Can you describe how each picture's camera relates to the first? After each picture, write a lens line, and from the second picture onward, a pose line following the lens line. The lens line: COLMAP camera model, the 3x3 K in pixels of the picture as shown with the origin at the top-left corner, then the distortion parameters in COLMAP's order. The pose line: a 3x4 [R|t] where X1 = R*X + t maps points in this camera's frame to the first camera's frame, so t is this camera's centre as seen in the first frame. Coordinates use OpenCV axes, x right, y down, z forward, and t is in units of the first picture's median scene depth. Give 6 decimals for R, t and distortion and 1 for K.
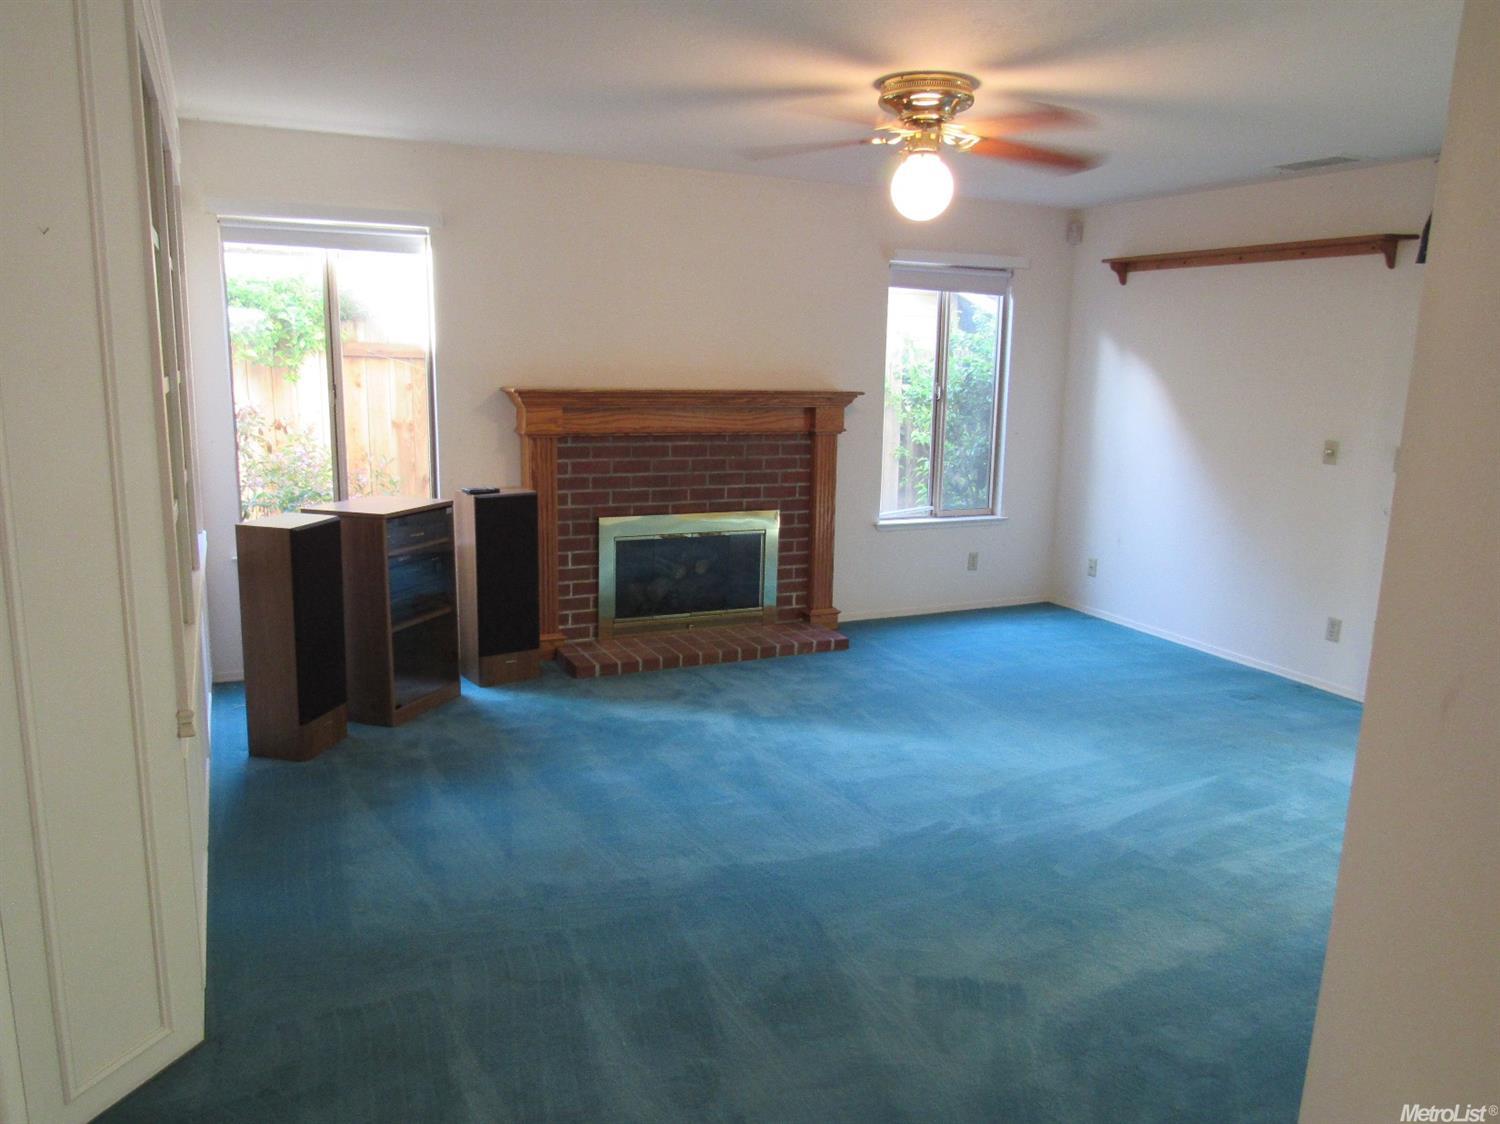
lens RADIAL K [[1085.4, 0, 748.4], [0, 1085.4, 567.7], [0, 0, 1]] dist [-0.019468, -0.001749]
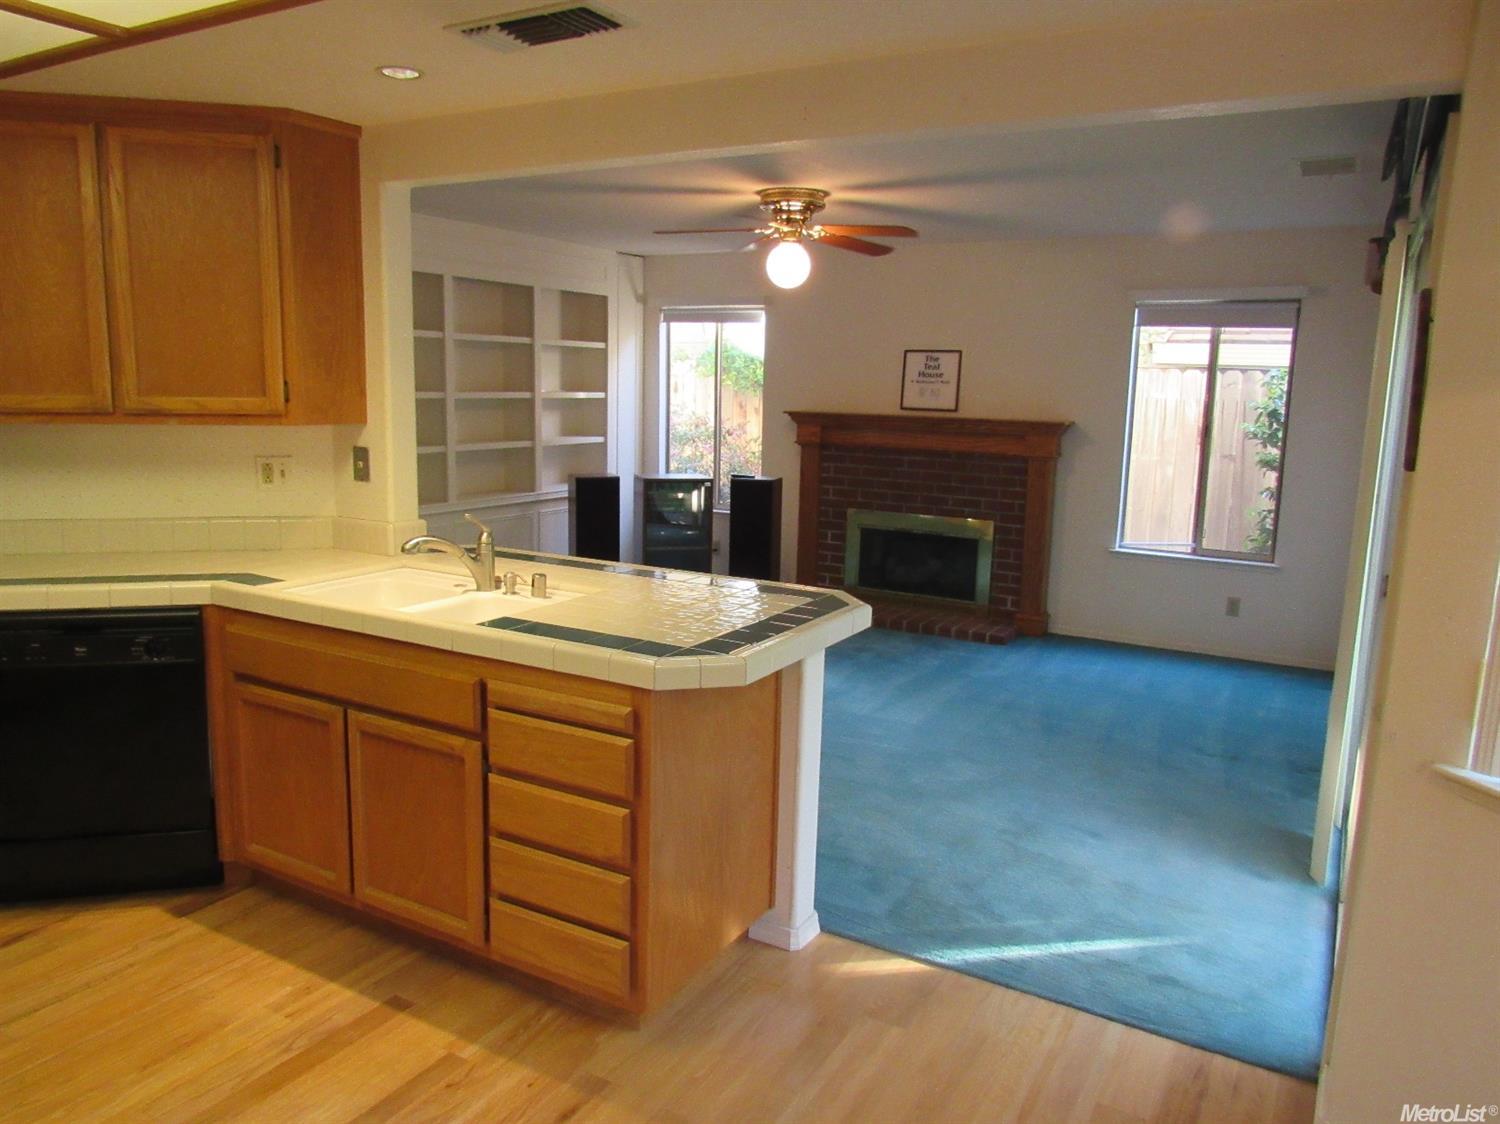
lens RADIAL K [[1085.4, 0, 748.4], [0, 1085.4, 567.7], [0, 0, 1]] dist [-0.019468, -0.001749]
pose [[0.565356, 0.136852, -0.813415, 0.868477], [-0.165603, 0.984893, 0.050601, -0.020140], [0.808052, 0.106096, 0.579479, 0.119784]]
